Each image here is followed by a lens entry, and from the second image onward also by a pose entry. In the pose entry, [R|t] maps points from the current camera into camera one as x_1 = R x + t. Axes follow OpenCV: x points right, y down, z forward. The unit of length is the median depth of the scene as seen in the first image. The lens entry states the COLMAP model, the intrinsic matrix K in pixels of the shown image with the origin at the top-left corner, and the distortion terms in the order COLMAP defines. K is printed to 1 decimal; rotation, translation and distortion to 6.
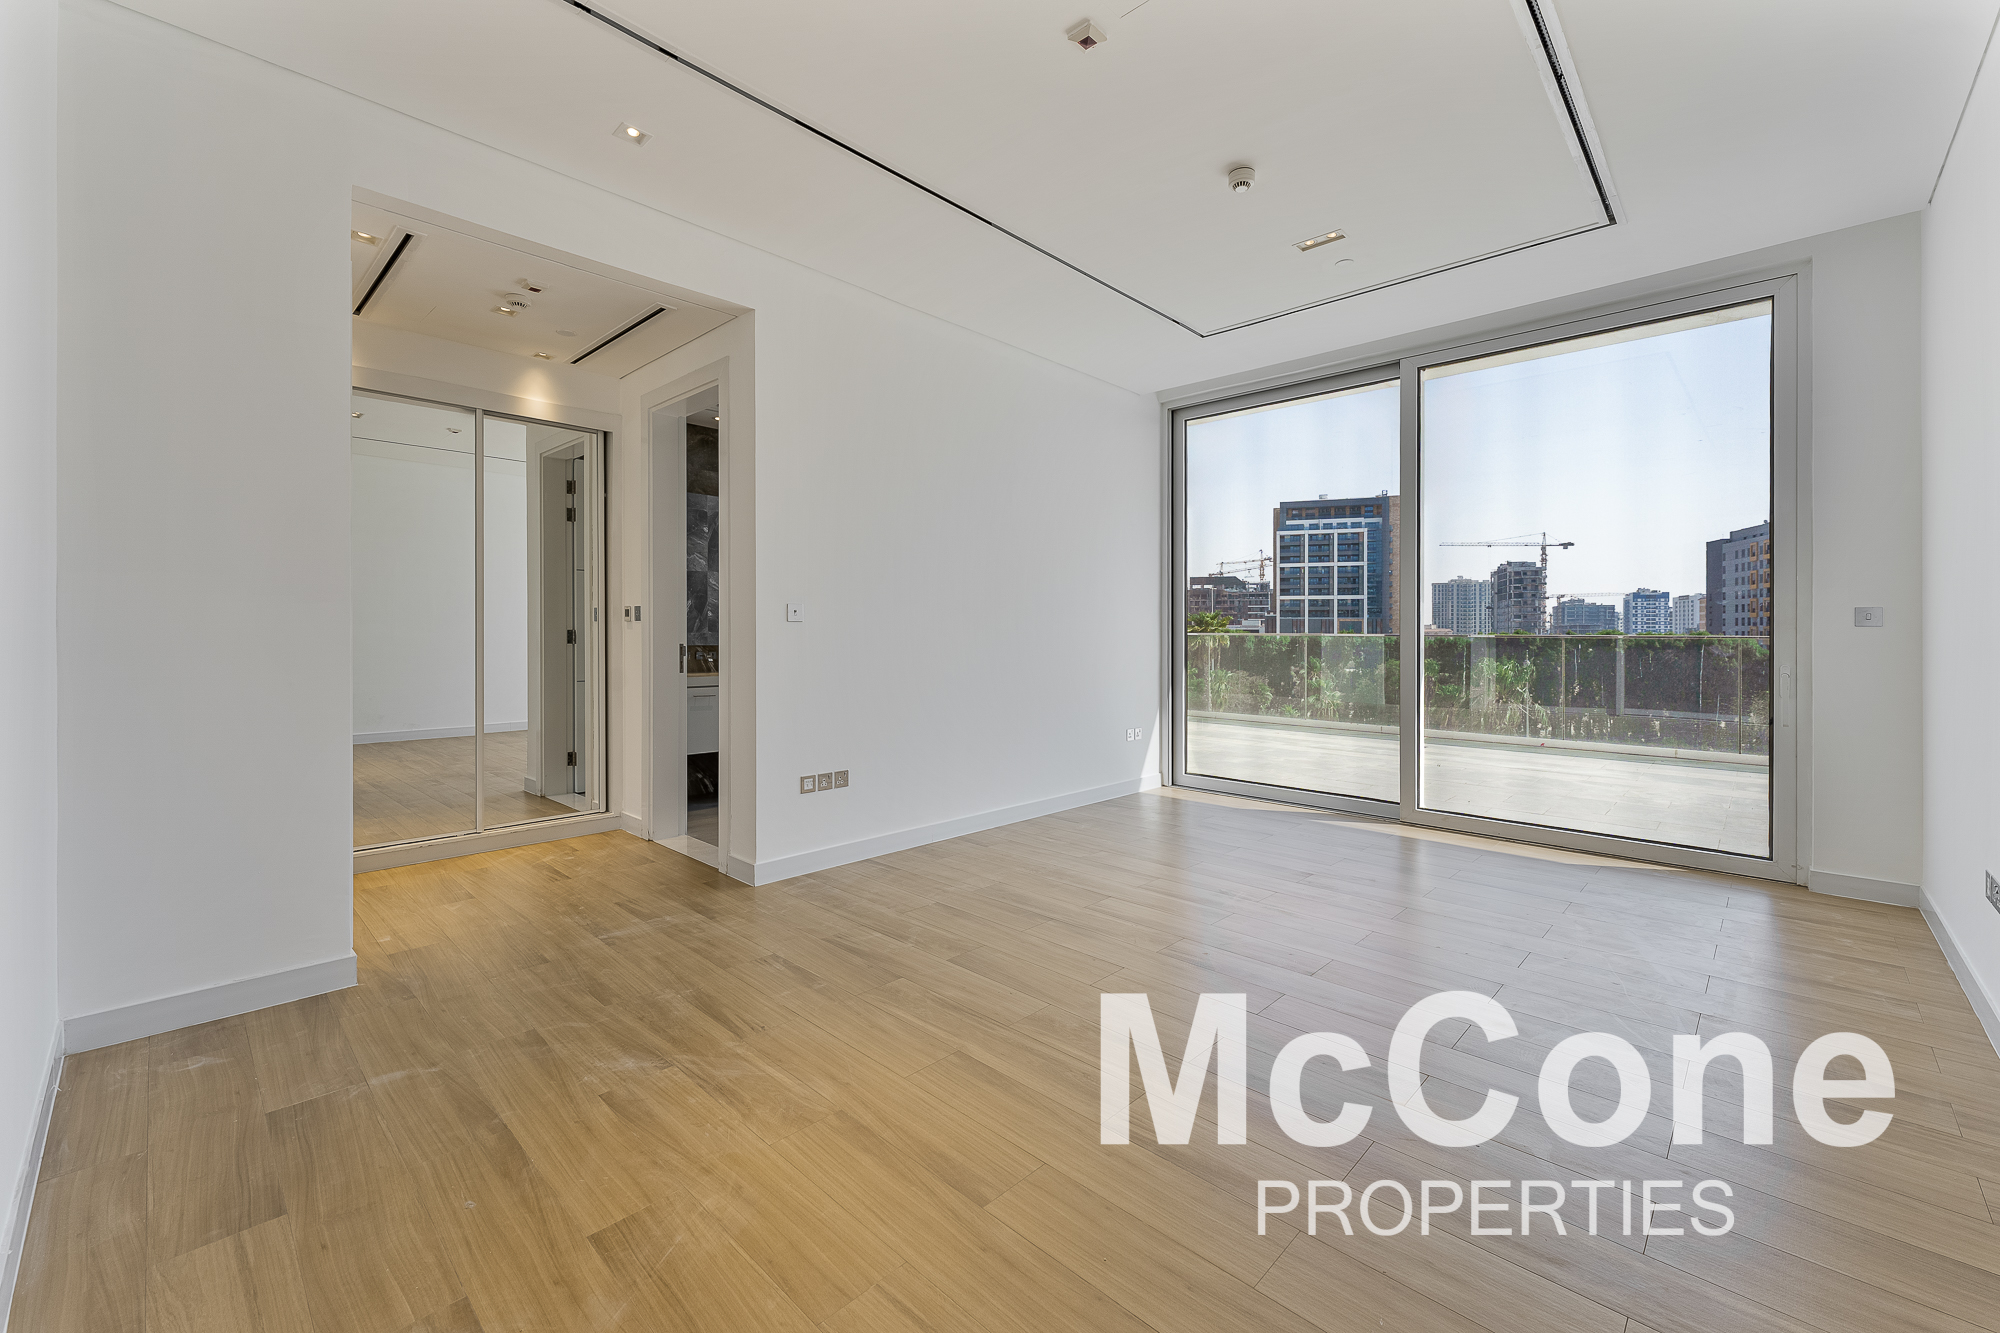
lens RADIAL K [[806.0, 0, 1001.3], [0, 806.0, 630.3], [0, 0, 1]] dist [-0.000607, 0.000464]
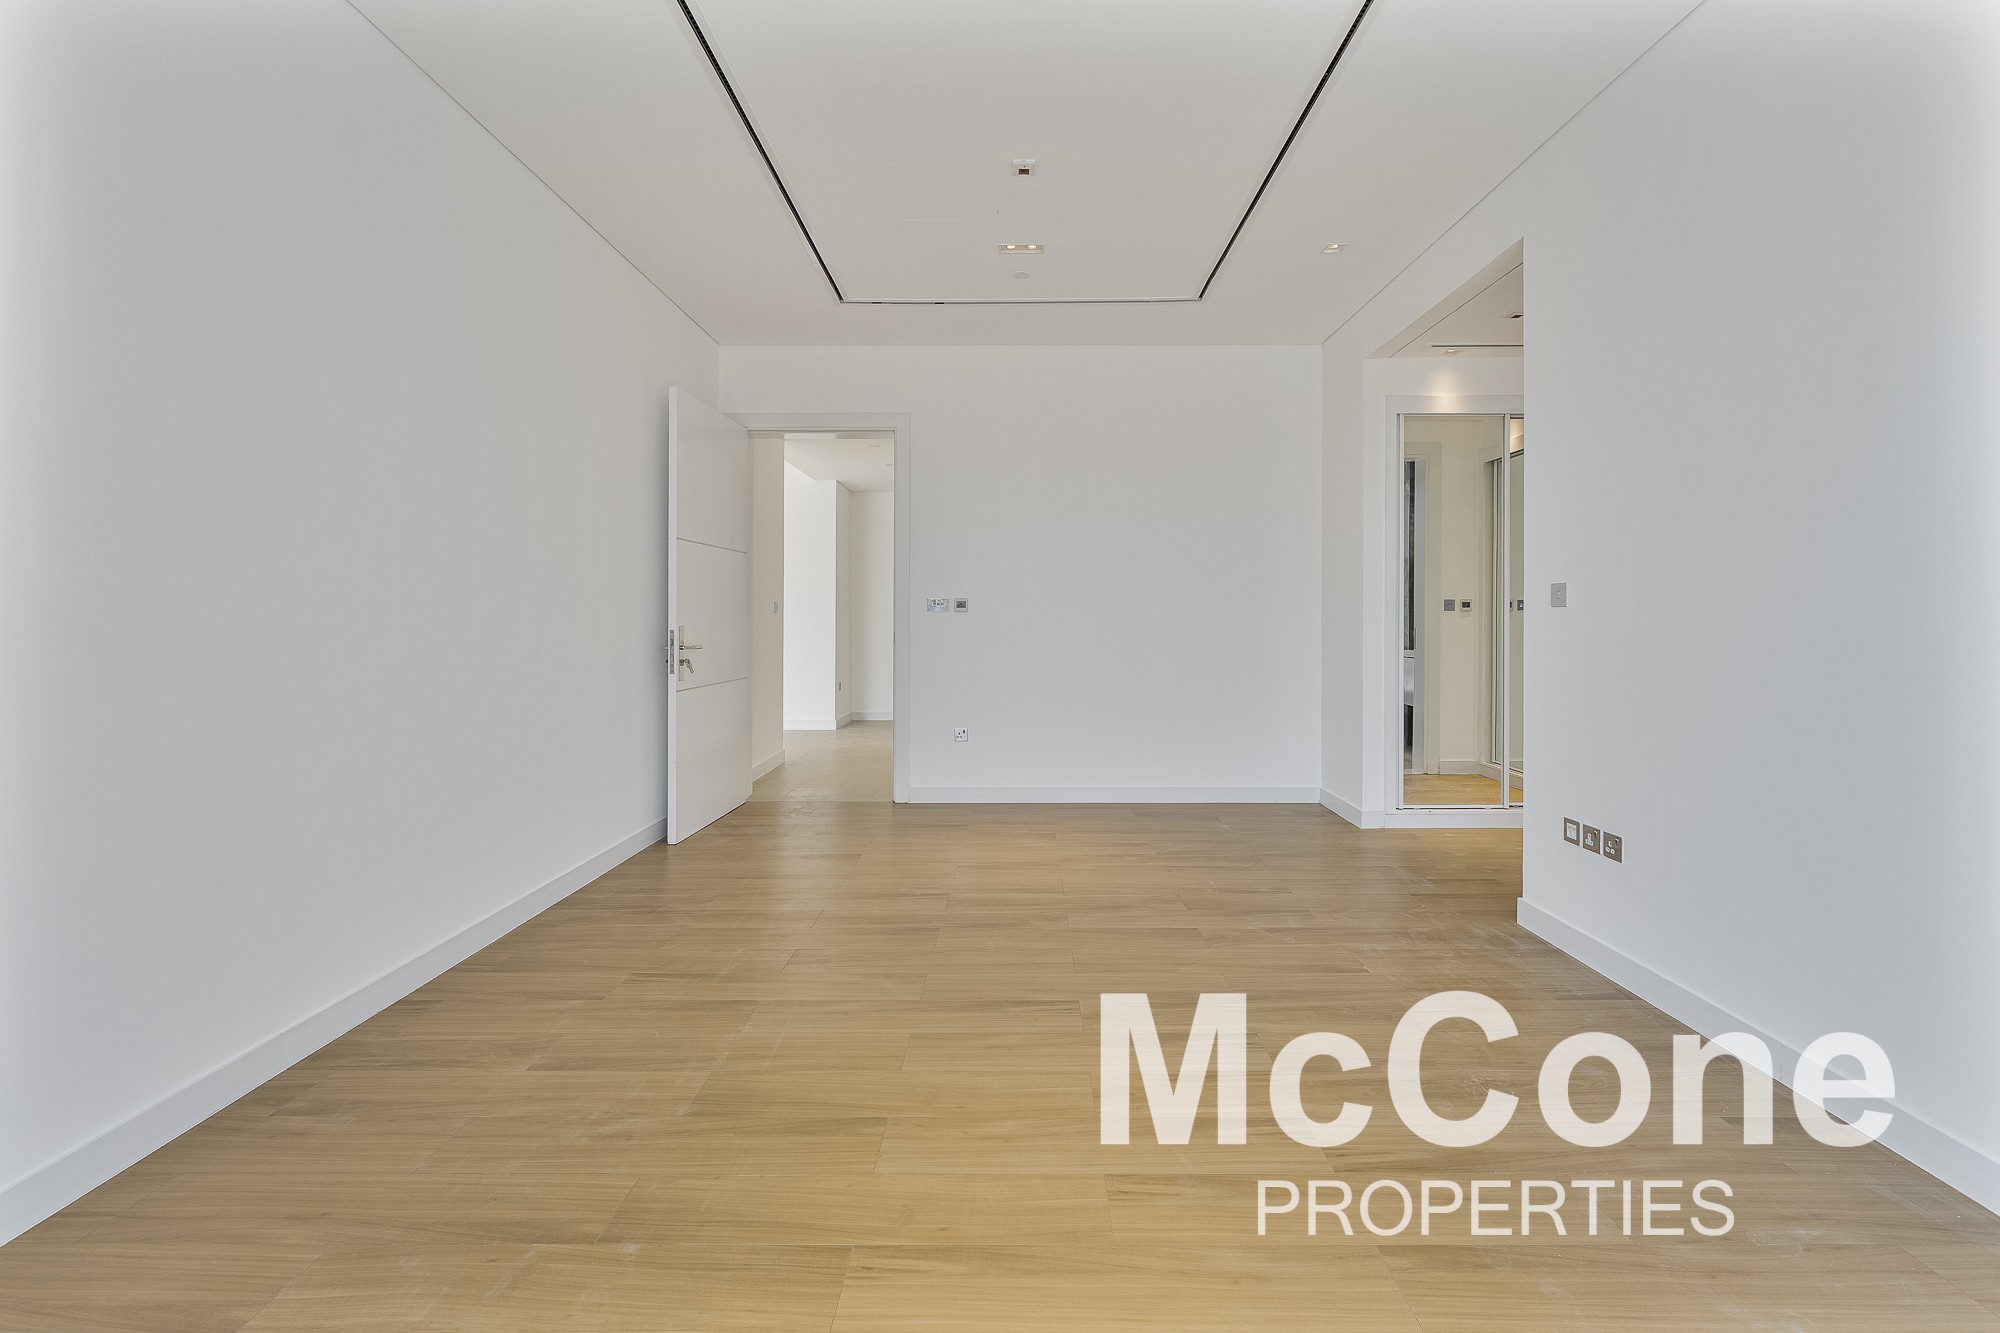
lens RADIAL K [[806.0, 0, 1004.1], [0, 806.0, 654.8], [0, 0, 1]] dist [-0.000607, 0.000464]
pose [[-0.731775, 0.018010, -0.681309, 0.605105], [-0.000130, 0.999647, 0.026564, 0.013907], [0.681547, 0.019527, -0.731514, 1.151181]]
